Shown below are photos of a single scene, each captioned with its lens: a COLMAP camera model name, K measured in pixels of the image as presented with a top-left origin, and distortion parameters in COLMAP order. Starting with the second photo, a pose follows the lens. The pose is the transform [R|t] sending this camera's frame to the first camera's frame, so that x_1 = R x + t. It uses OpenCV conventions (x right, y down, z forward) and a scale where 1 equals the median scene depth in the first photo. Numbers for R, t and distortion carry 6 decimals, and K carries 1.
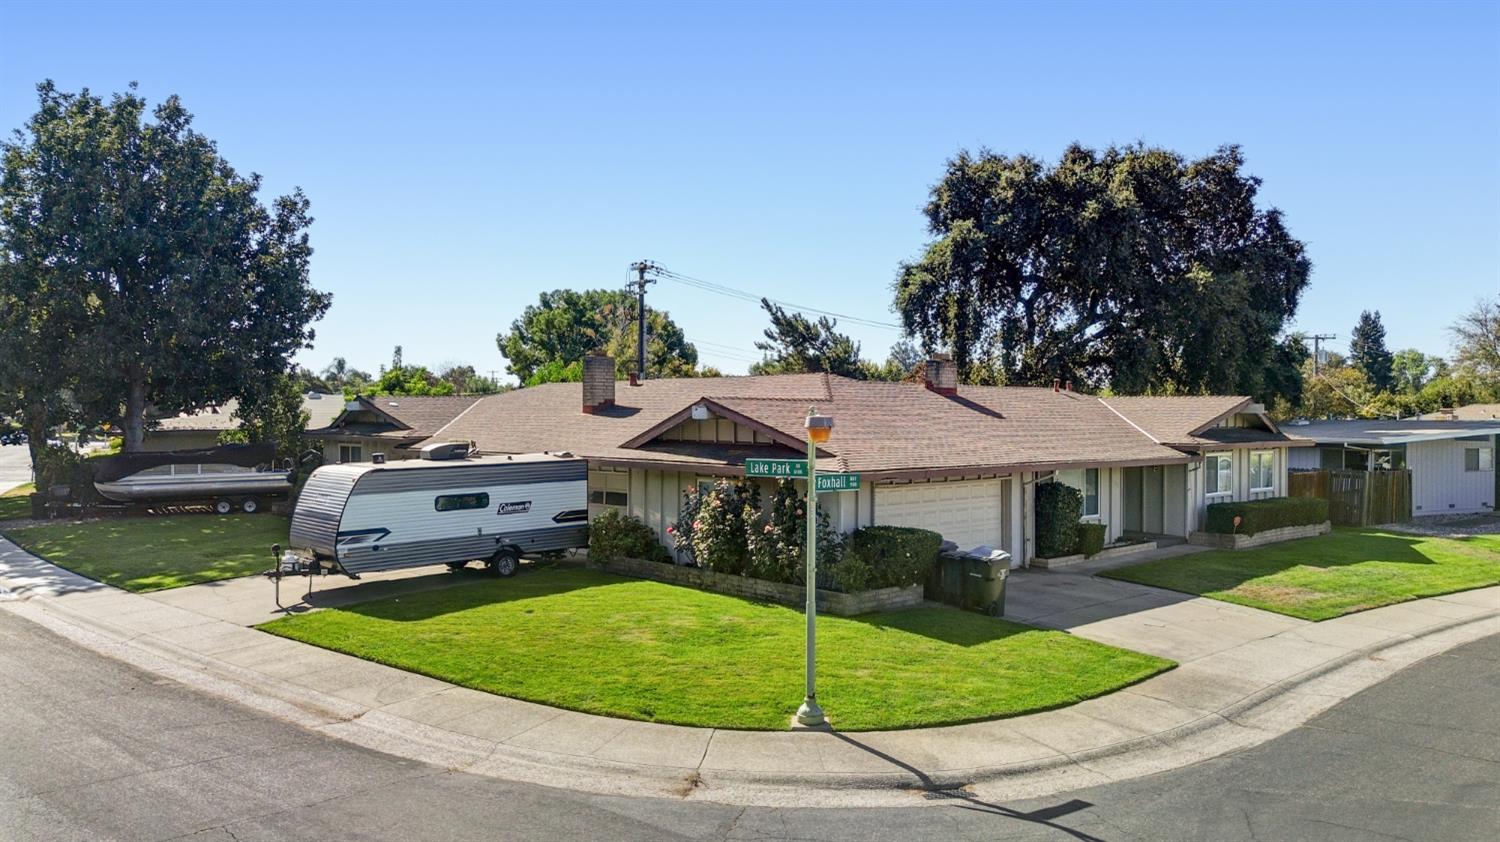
lens RADIAL K [[1056.5, 0, 750.0], [0, 1056.5, 421.0], [0, 0, 1]] dist [0.081321, -0.081034]
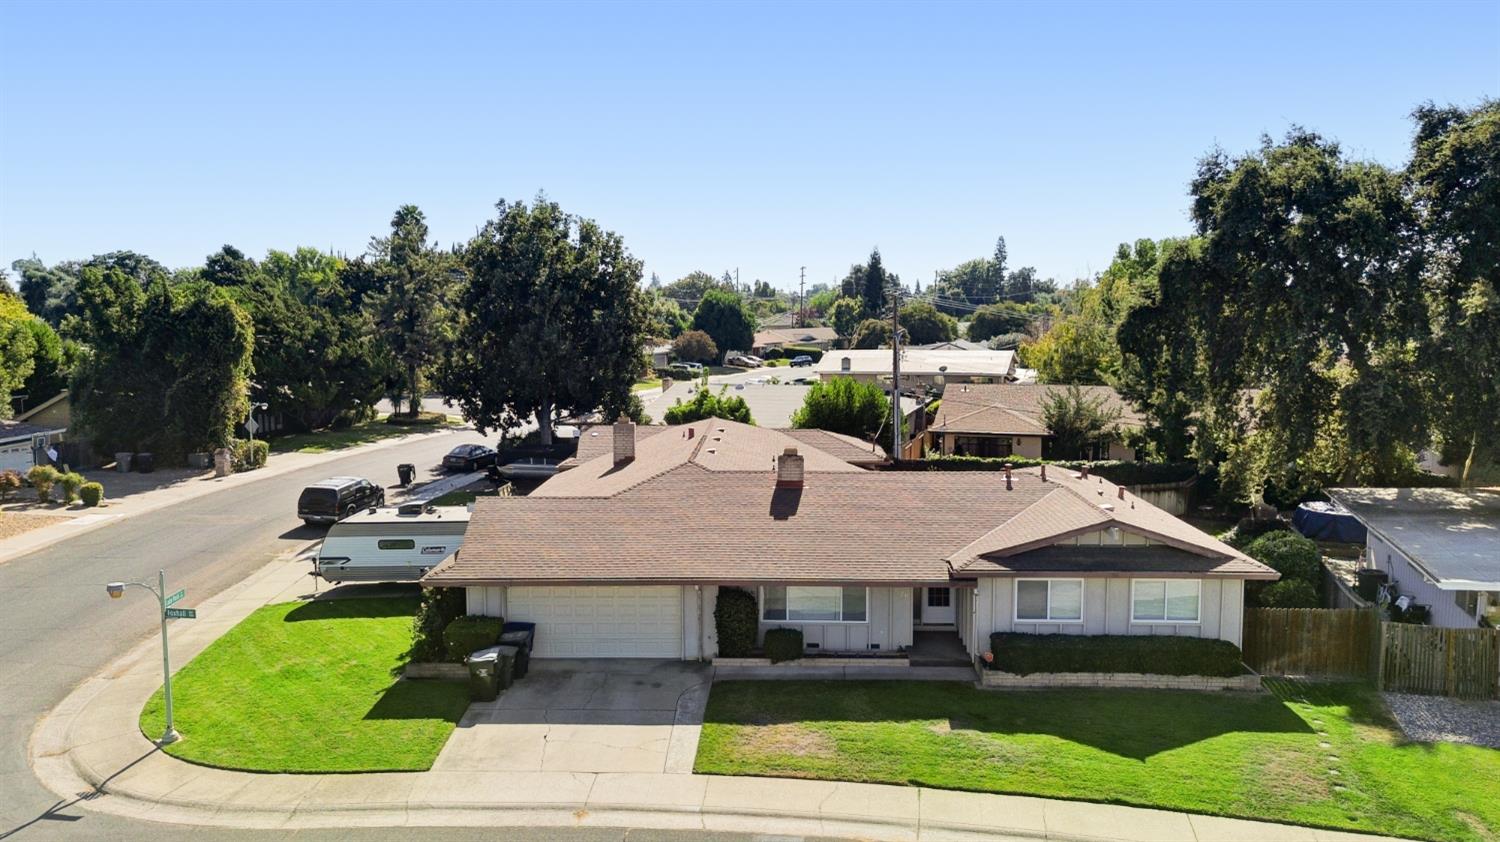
lens RADIAL K [[1056.5, 0, 750.0], [0, 1056.5, 421.0], [0, 0, 1]] dist [0.081321, -0.081034]
pose [[0.693342, 0.072906, -0.716911, 1.195543], [0.009179, 0.993895, 0.109952, -0.271582], [0.720550, -0.082815, 0.688440, 0.272963]]
